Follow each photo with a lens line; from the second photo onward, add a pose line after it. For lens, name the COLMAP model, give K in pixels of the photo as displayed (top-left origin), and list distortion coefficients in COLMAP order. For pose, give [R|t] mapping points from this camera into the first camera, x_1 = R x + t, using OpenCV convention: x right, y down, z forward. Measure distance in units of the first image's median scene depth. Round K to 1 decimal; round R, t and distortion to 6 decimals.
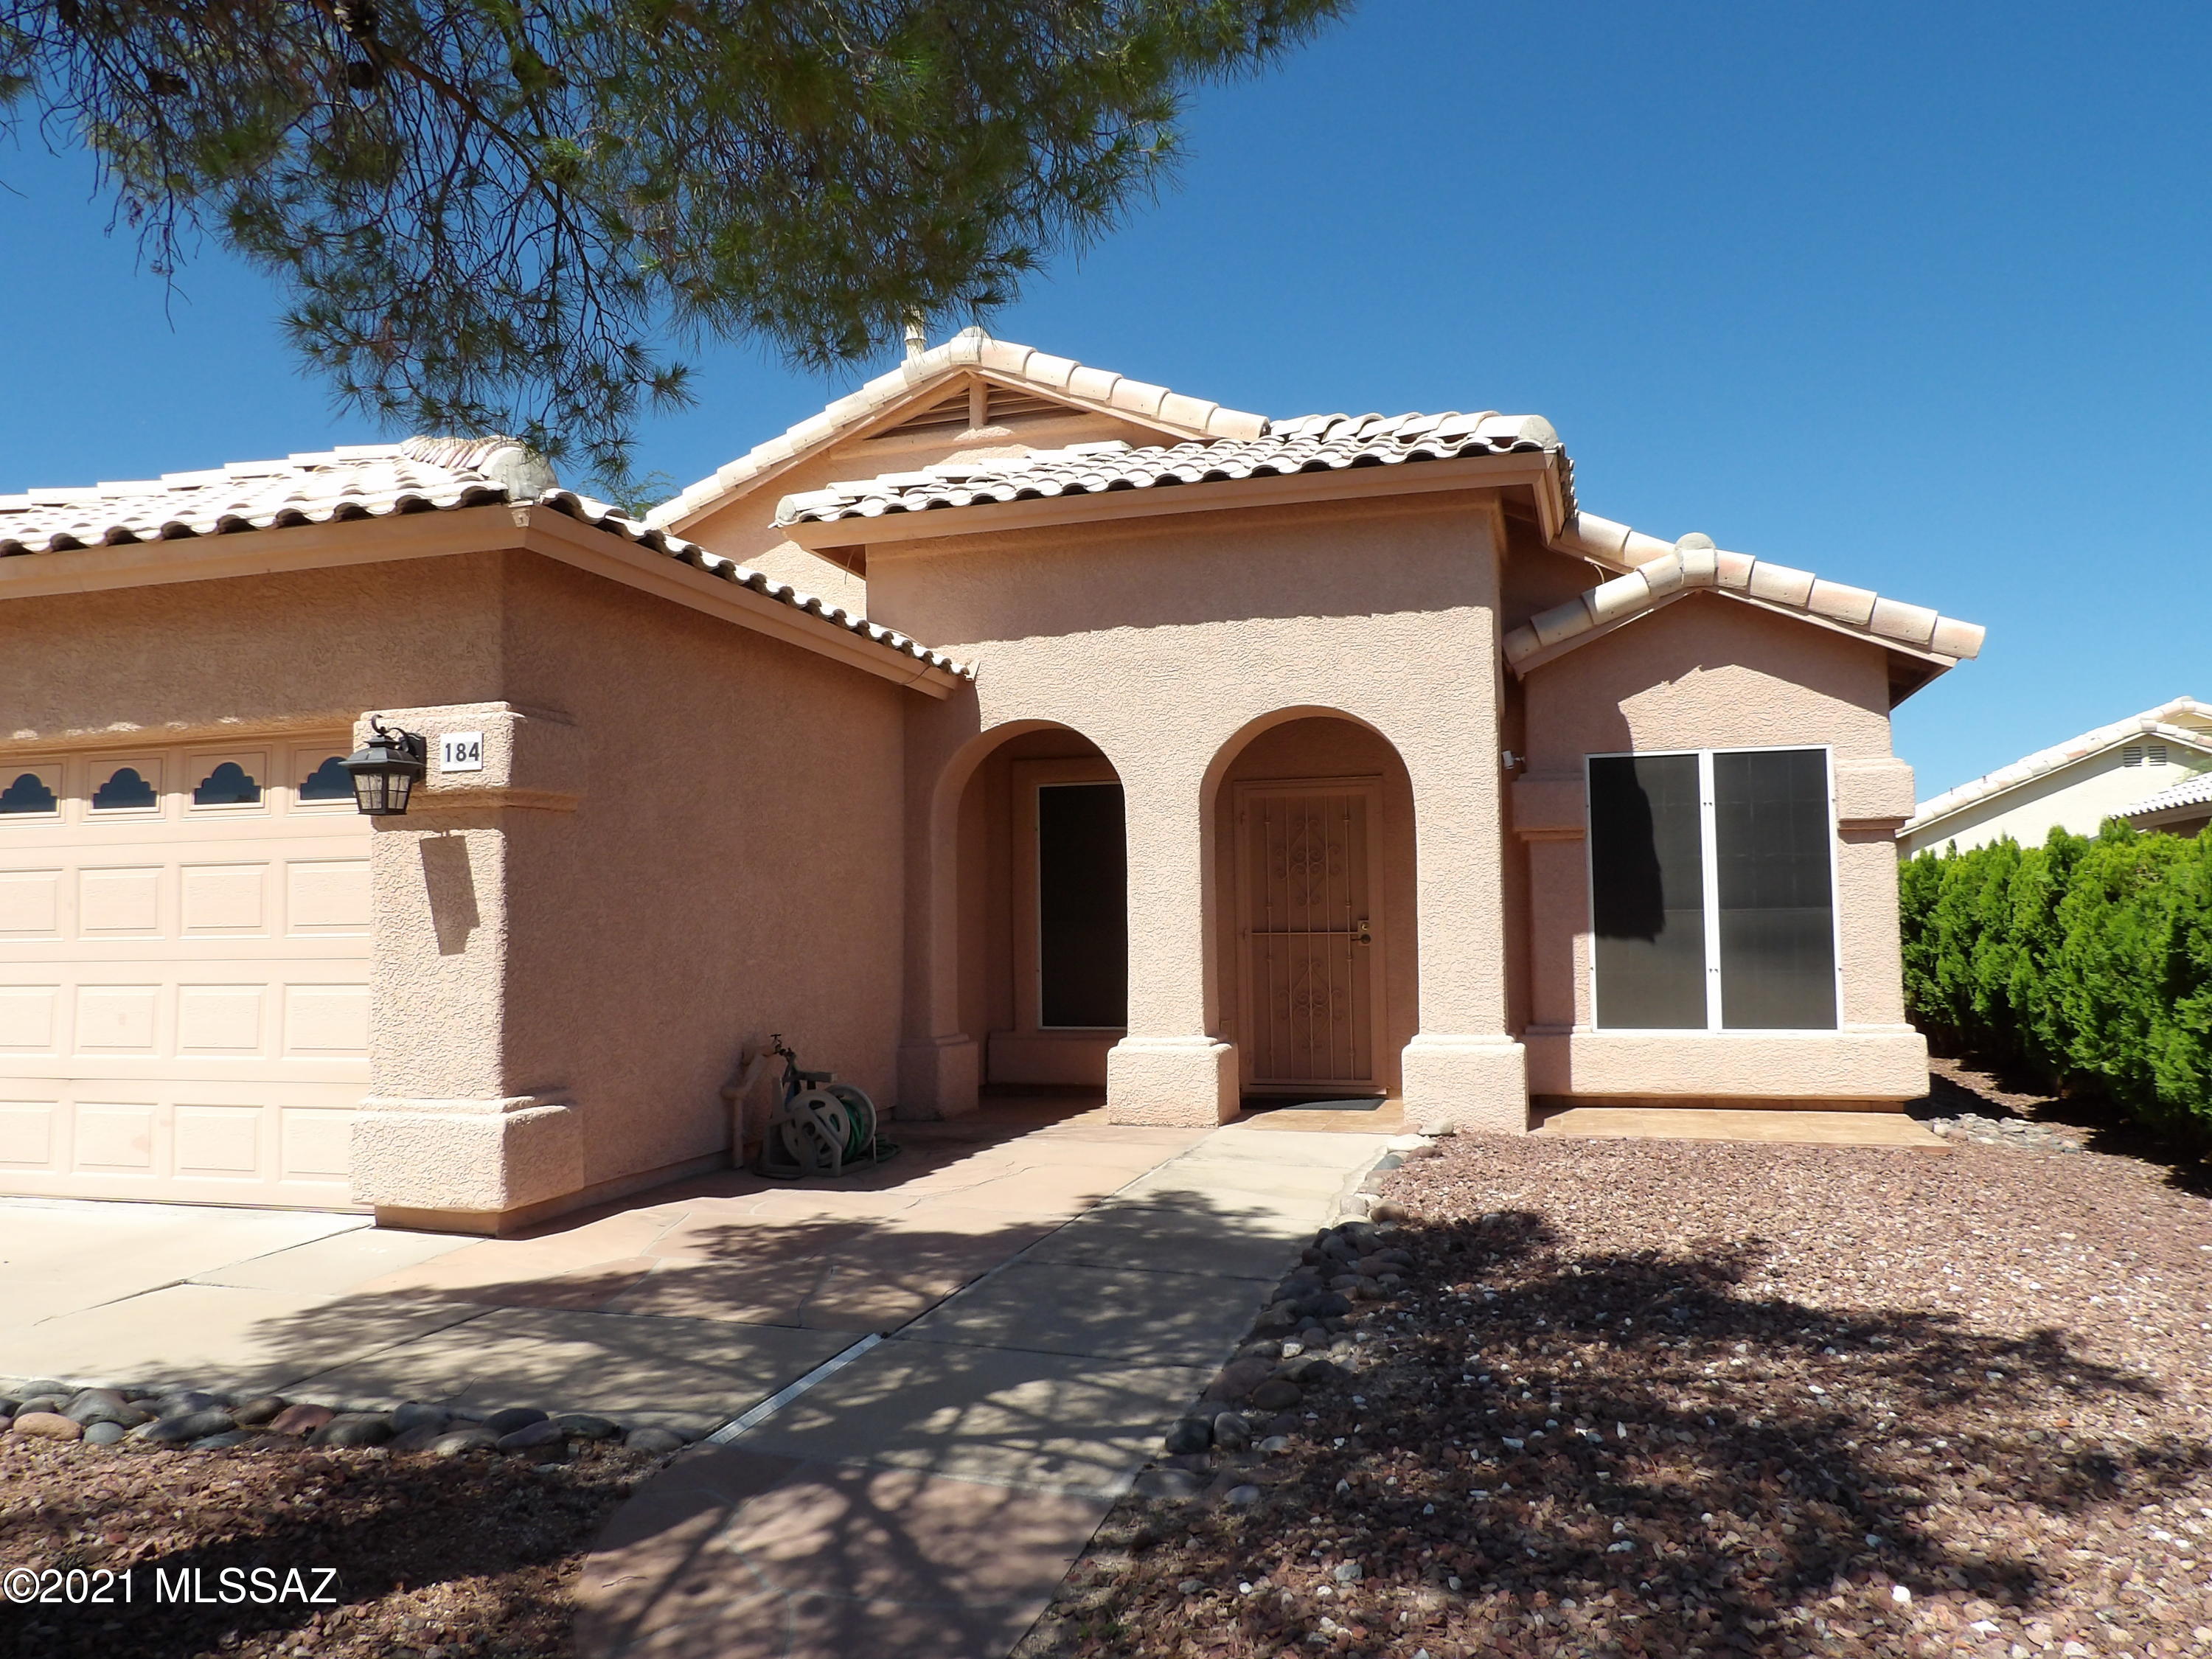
lens RADIAL K [[1577.4, 0, 1104.0], [0, 1577.4, 822.7], [0, 0, 1]] dist [-0.028705, 0.034716]
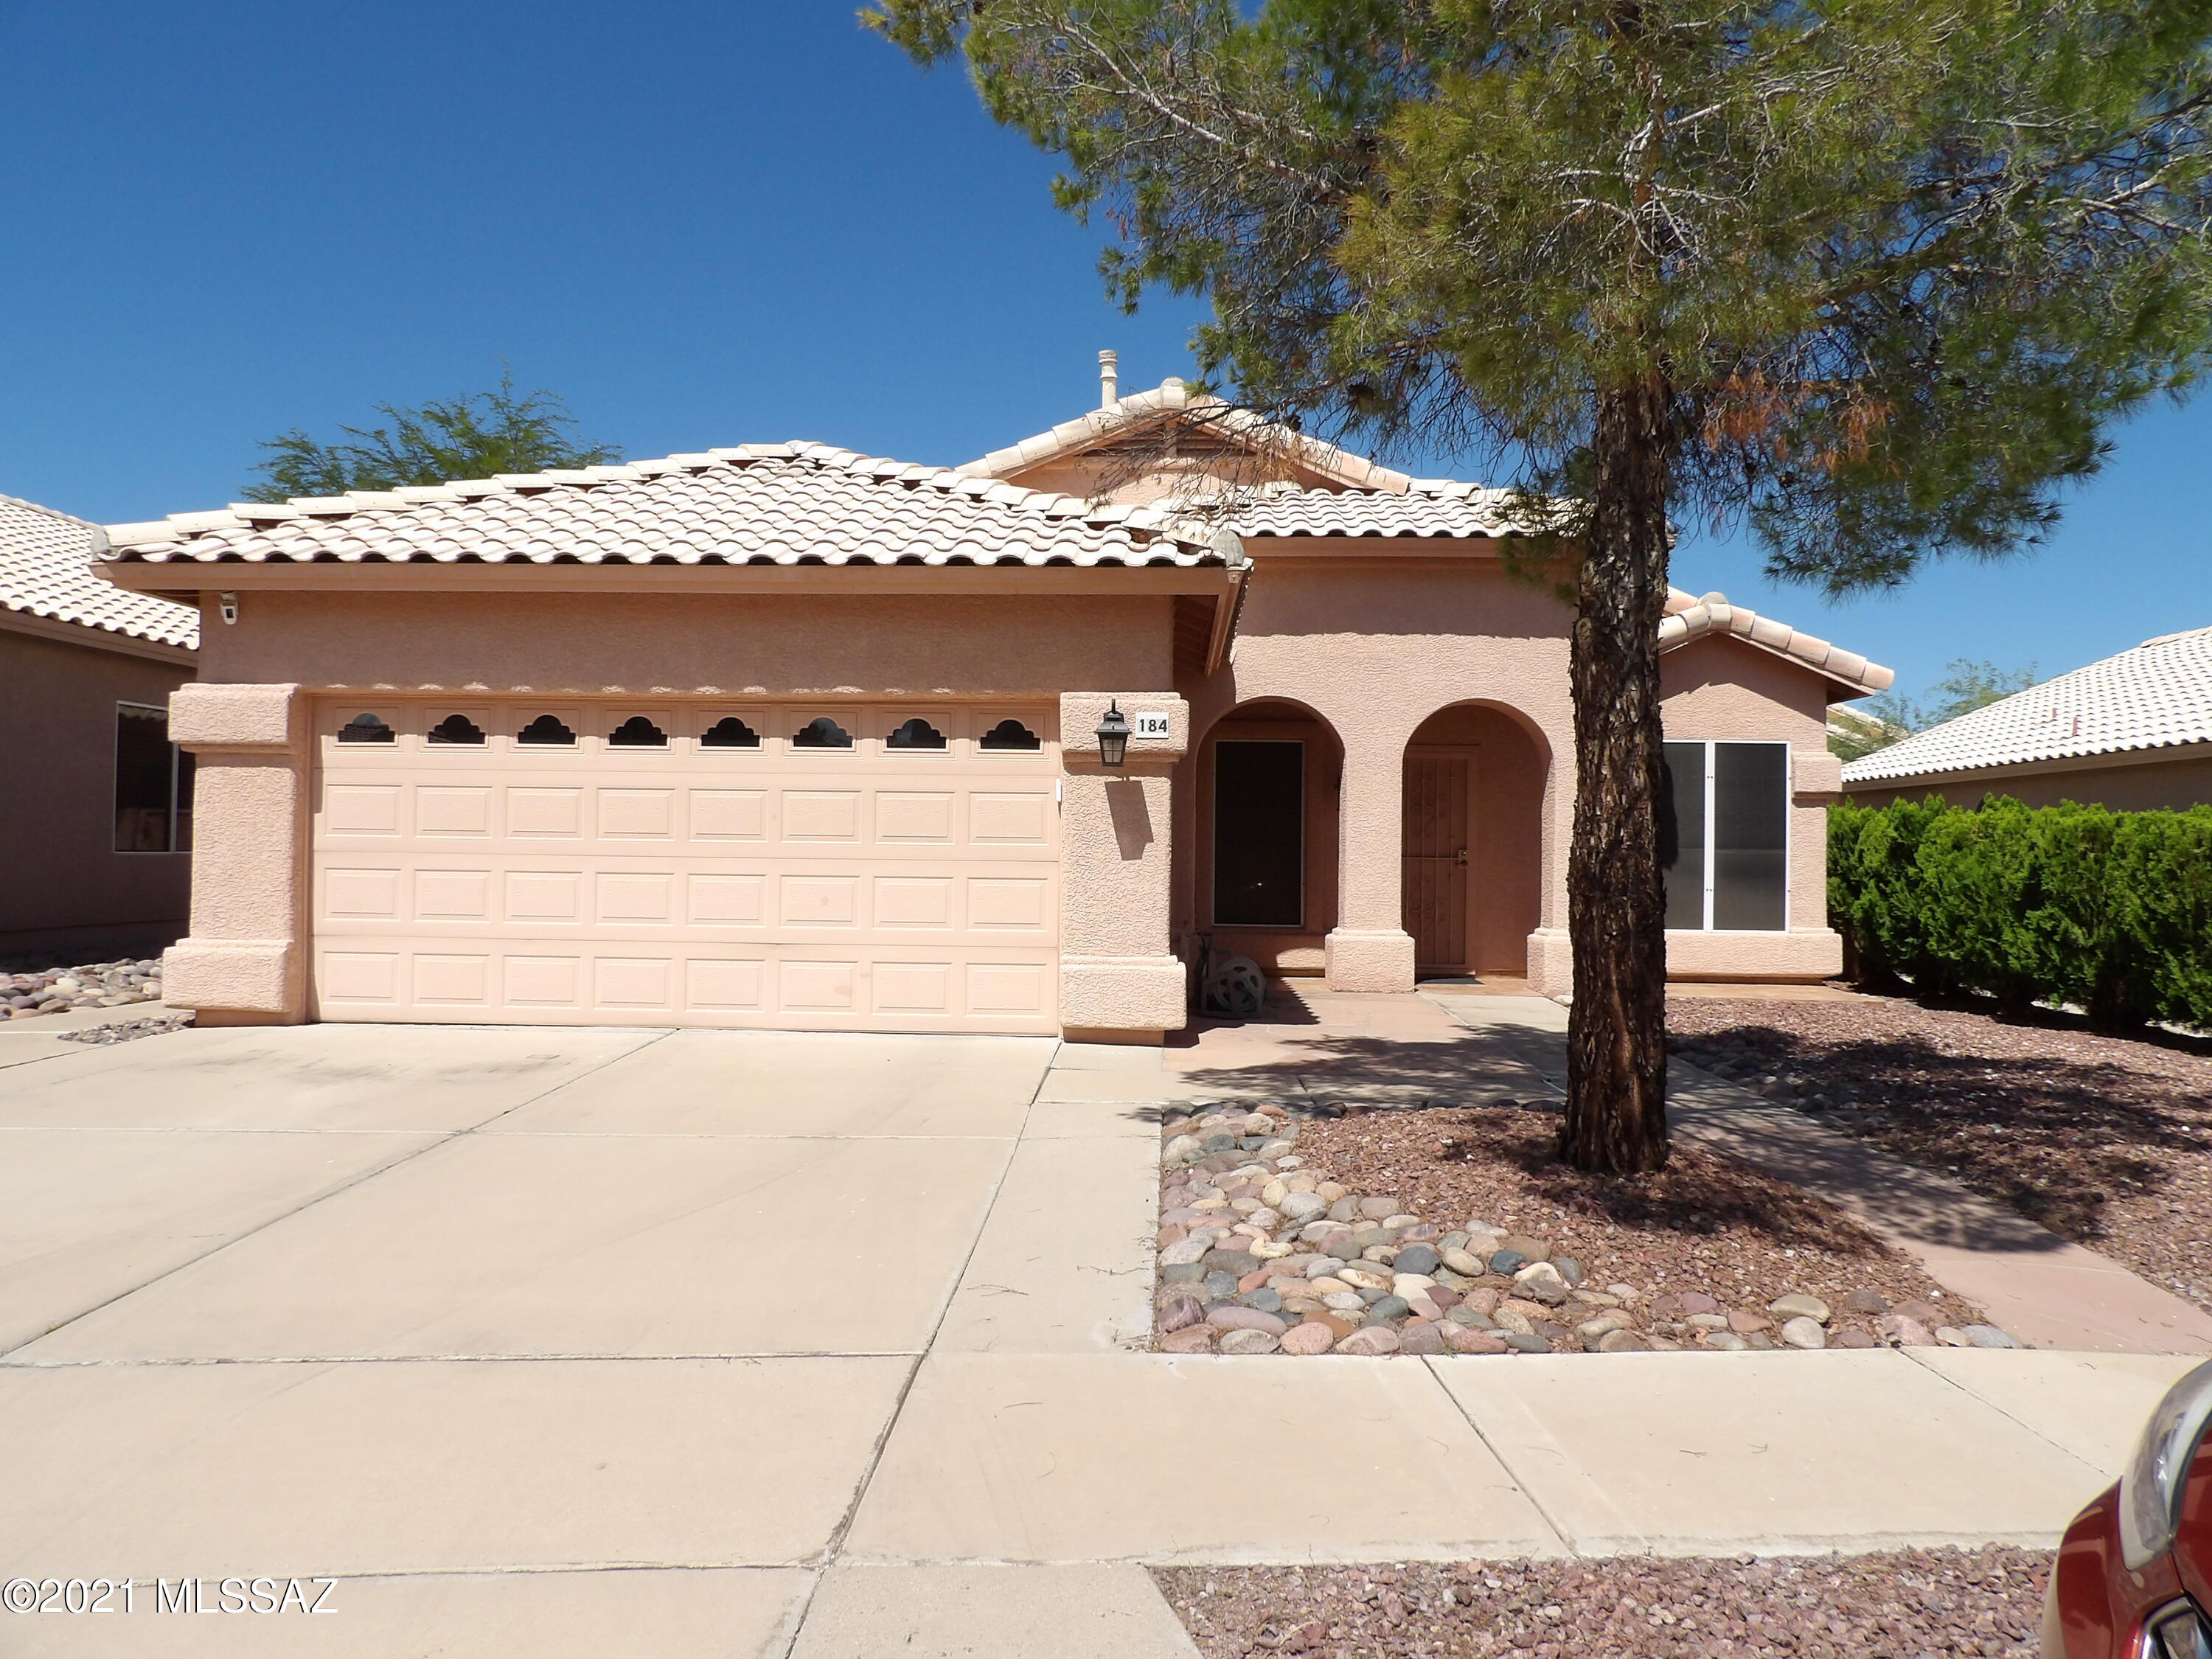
lens RADIAL K [[1577.4, 0, 1104.0], [0, 1577.4, 822.7], [0, 0, 1]] dist [-0.028705, 0.034716]
pose [[0.968678, 0.029843, 0.246520, -0.546718], [-0.042098, 0.998118, 0.044590, -0.011667], [-0.244726, -0.053571, 0.968111, -0.297412]]
